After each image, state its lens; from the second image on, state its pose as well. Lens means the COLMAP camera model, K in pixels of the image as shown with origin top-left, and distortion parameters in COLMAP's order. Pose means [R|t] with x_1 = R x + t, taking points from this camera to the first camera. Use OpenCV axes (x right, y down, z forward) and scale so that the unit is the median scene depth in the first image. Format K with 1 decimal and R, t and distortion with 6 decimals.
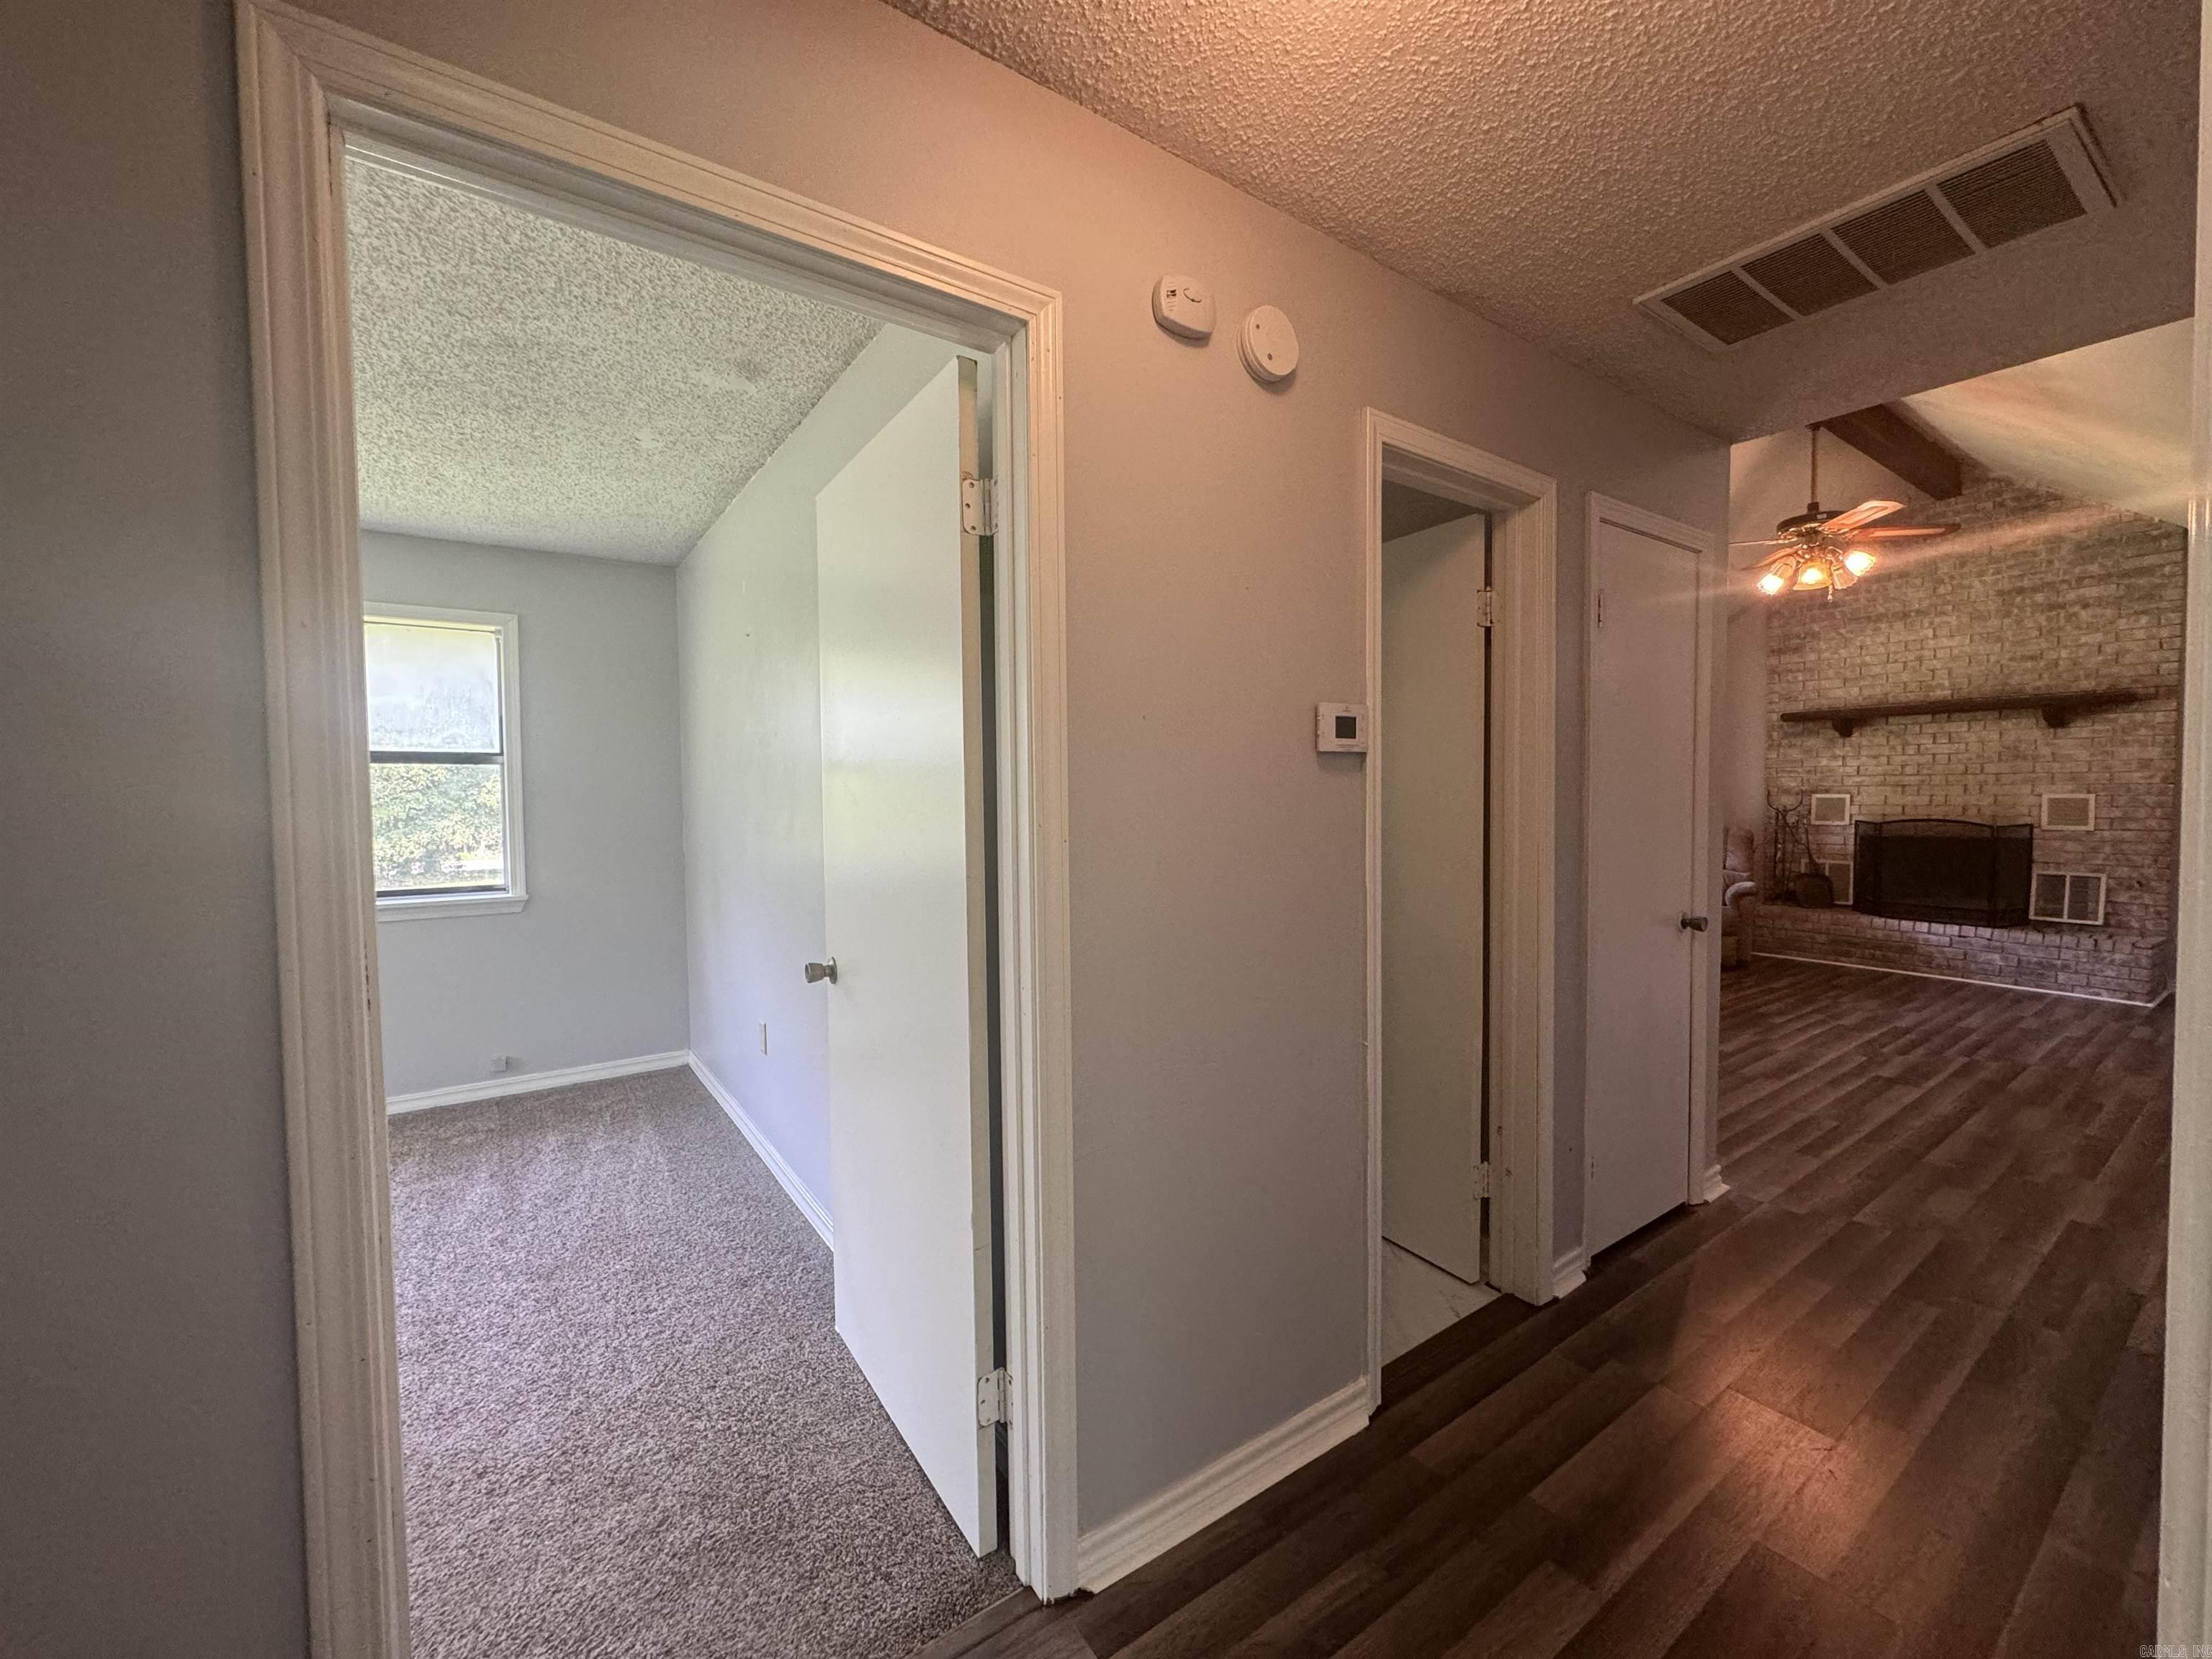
lens RADIAL K [[879.8, 0, 1102.2], [0, 879.8, 826.7], [0, 0, 1]] dist [-0.001132, -0.000709]
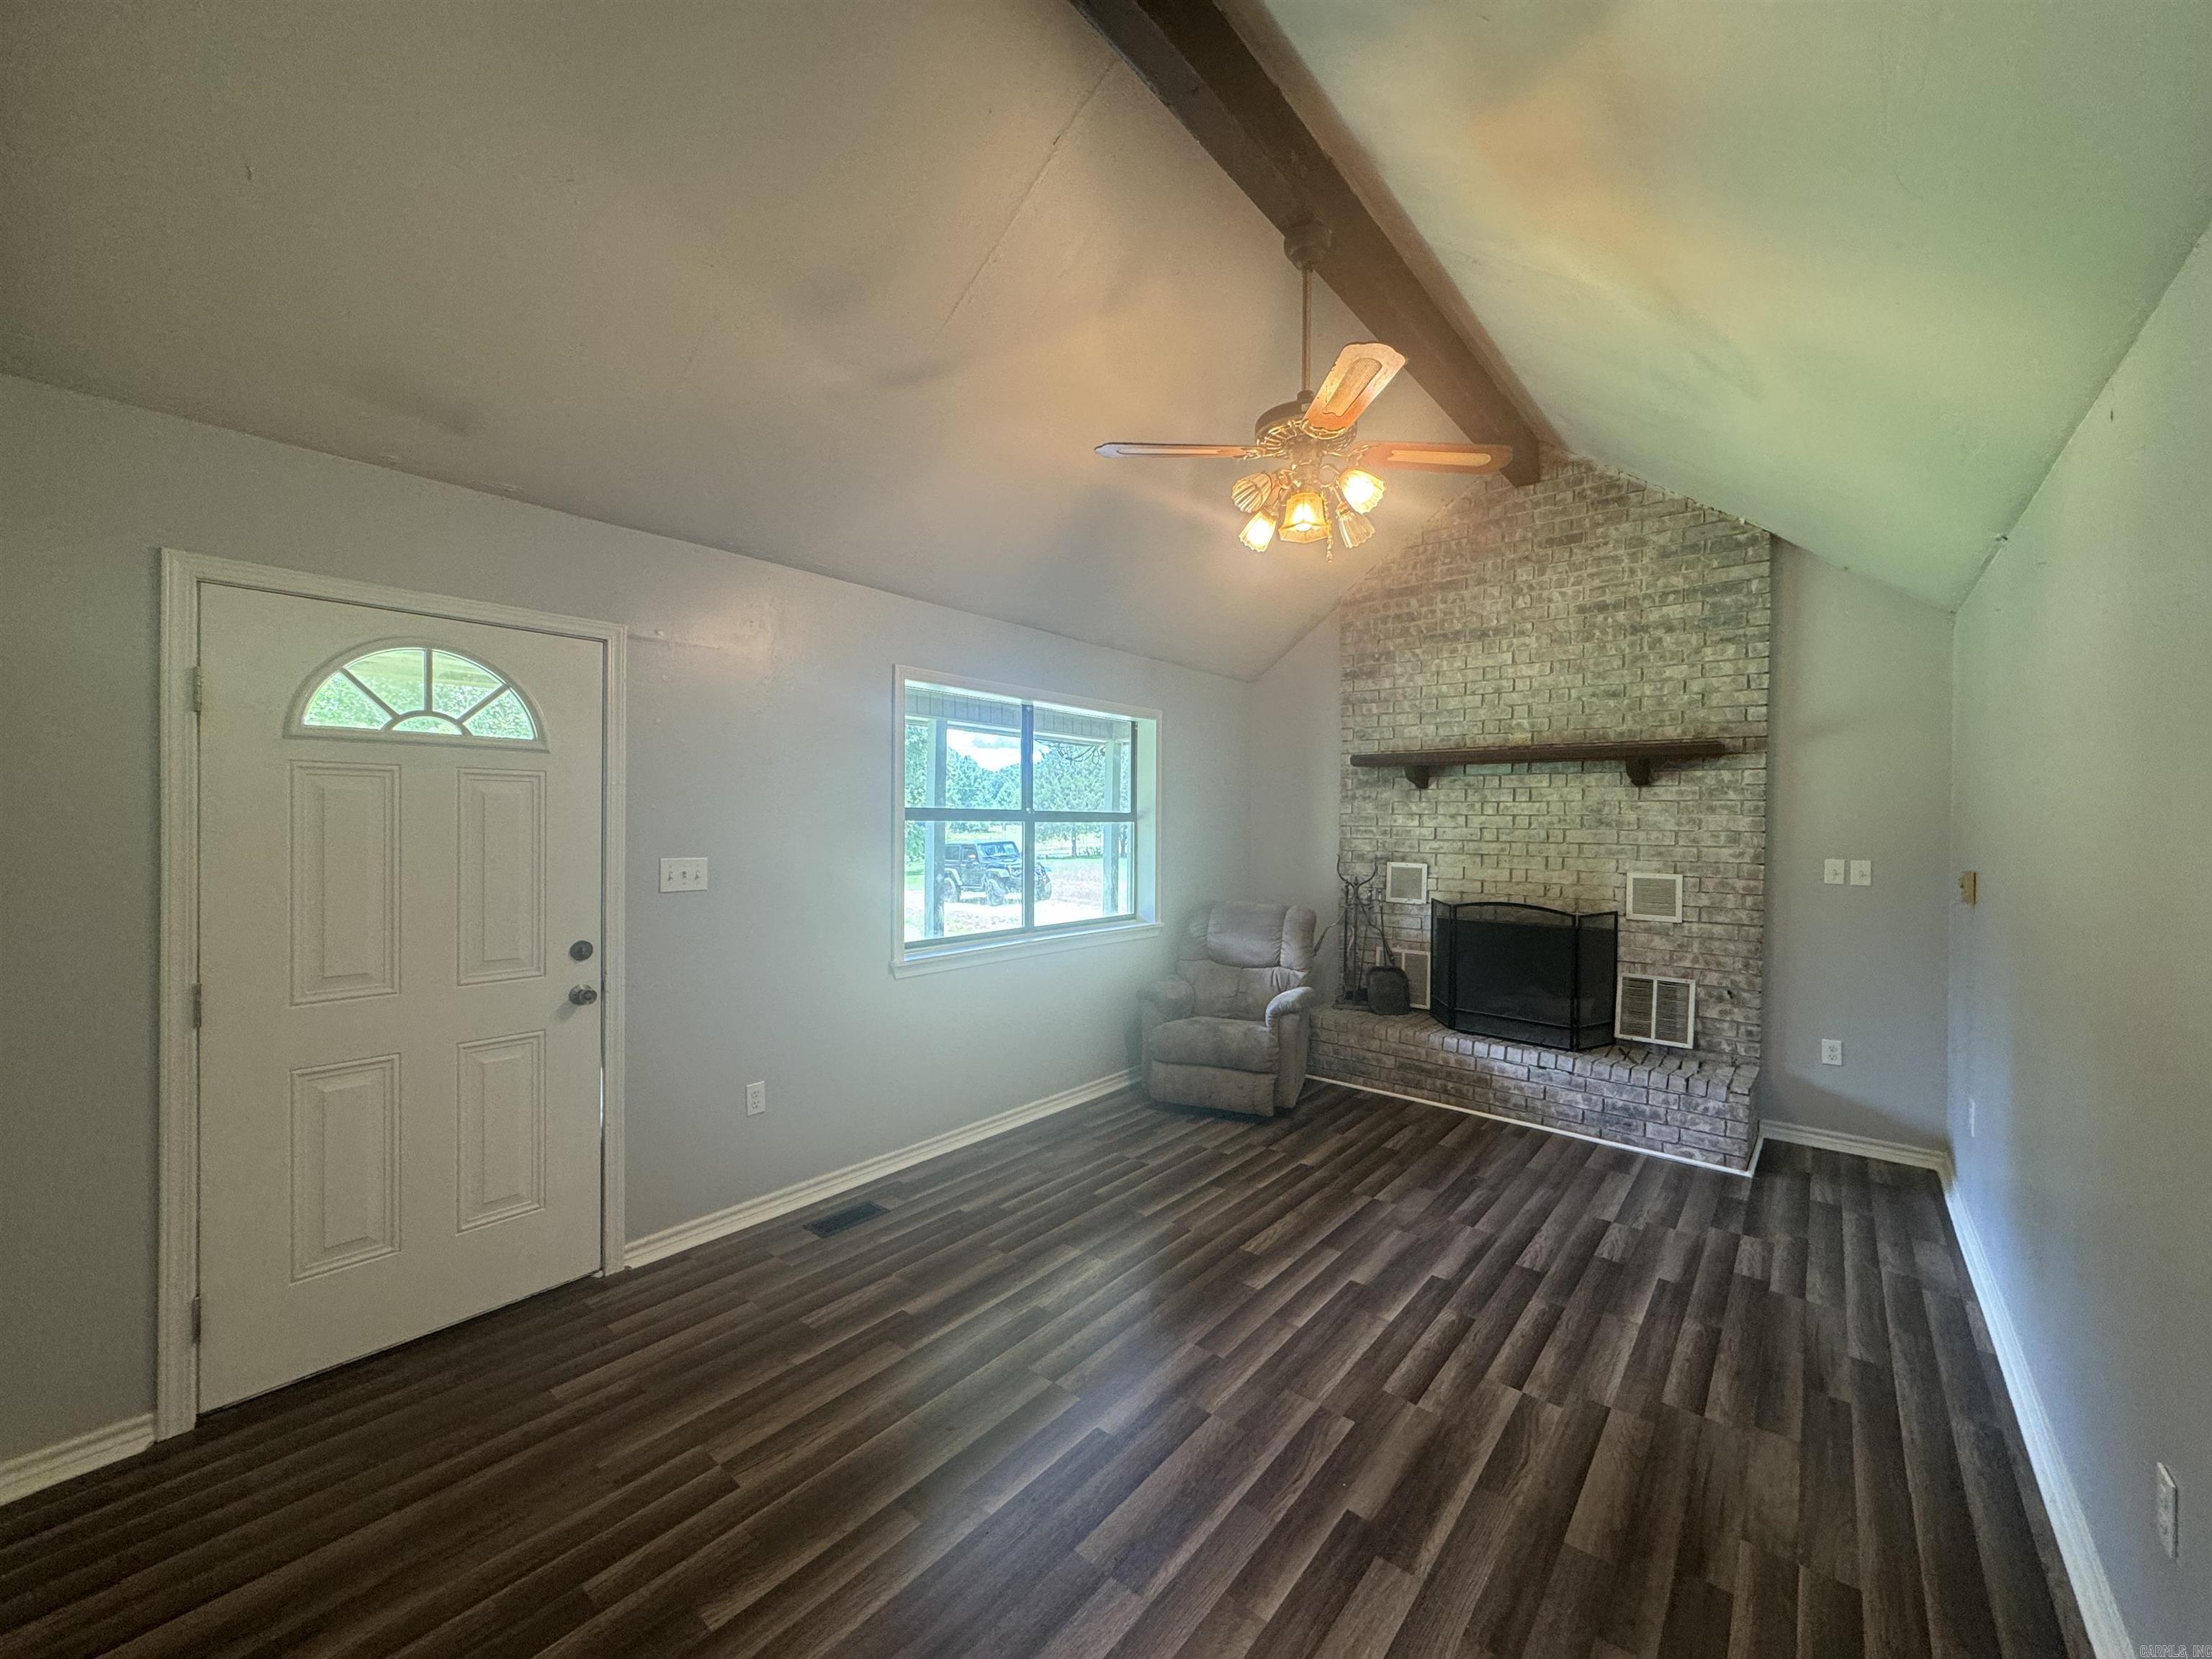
lens RADIAL K [[879.8, 0, 1105.3], [0, 879.8, 826.4], [0, 0, 1]] dist [-0.001132, -0.000709]
pose [[0.961538, 0.017461, 0.274118, 0.421669], [-0.009002, 0.999445, -0.032086, -0.048262], [-0.274526, 0.028384, 0.961161, 0.385961]]
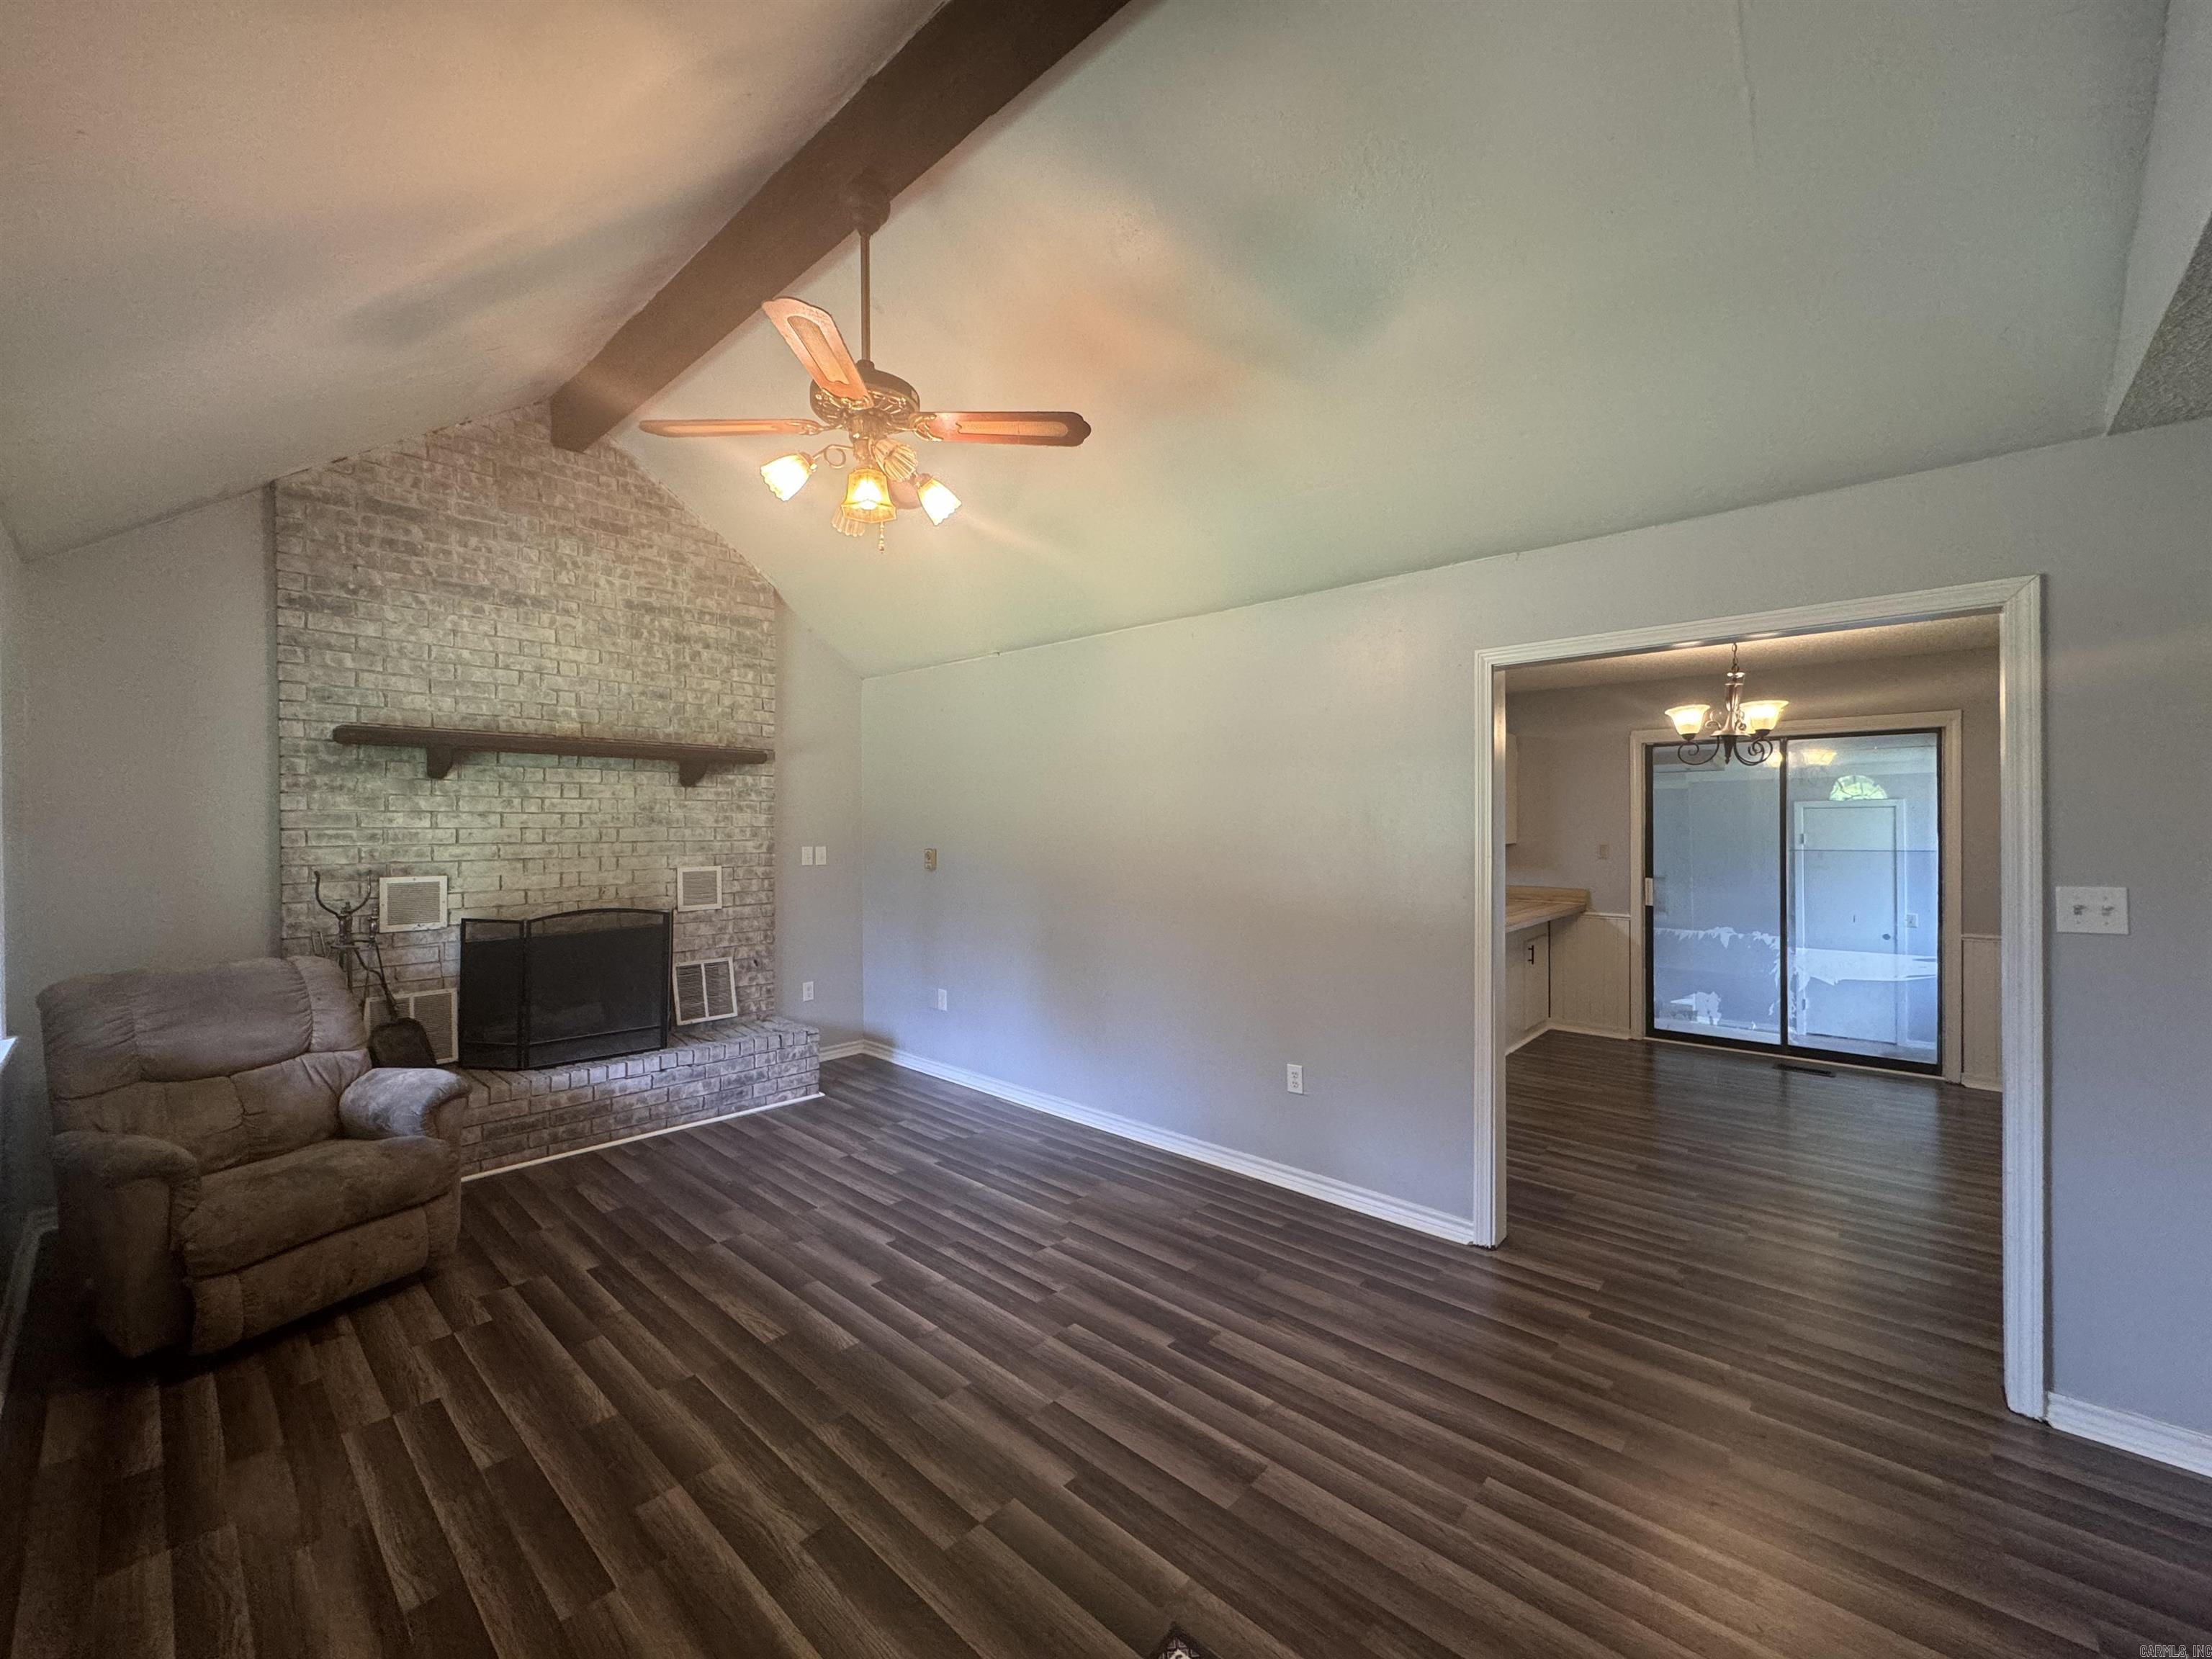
lens RADIAL K [[879.8, 0, 1102.6], [0, 879.8, 826.6], [0, 0, 1]] dist [-0.001132, -0.000709]
pose [[-0.221595, 0.008775, 0.975099, 0.196467], [0.045209, 0.998977, 0.001285, -0.057777], [-0.974090, 0.044368, -0.221765, 0.792205]]
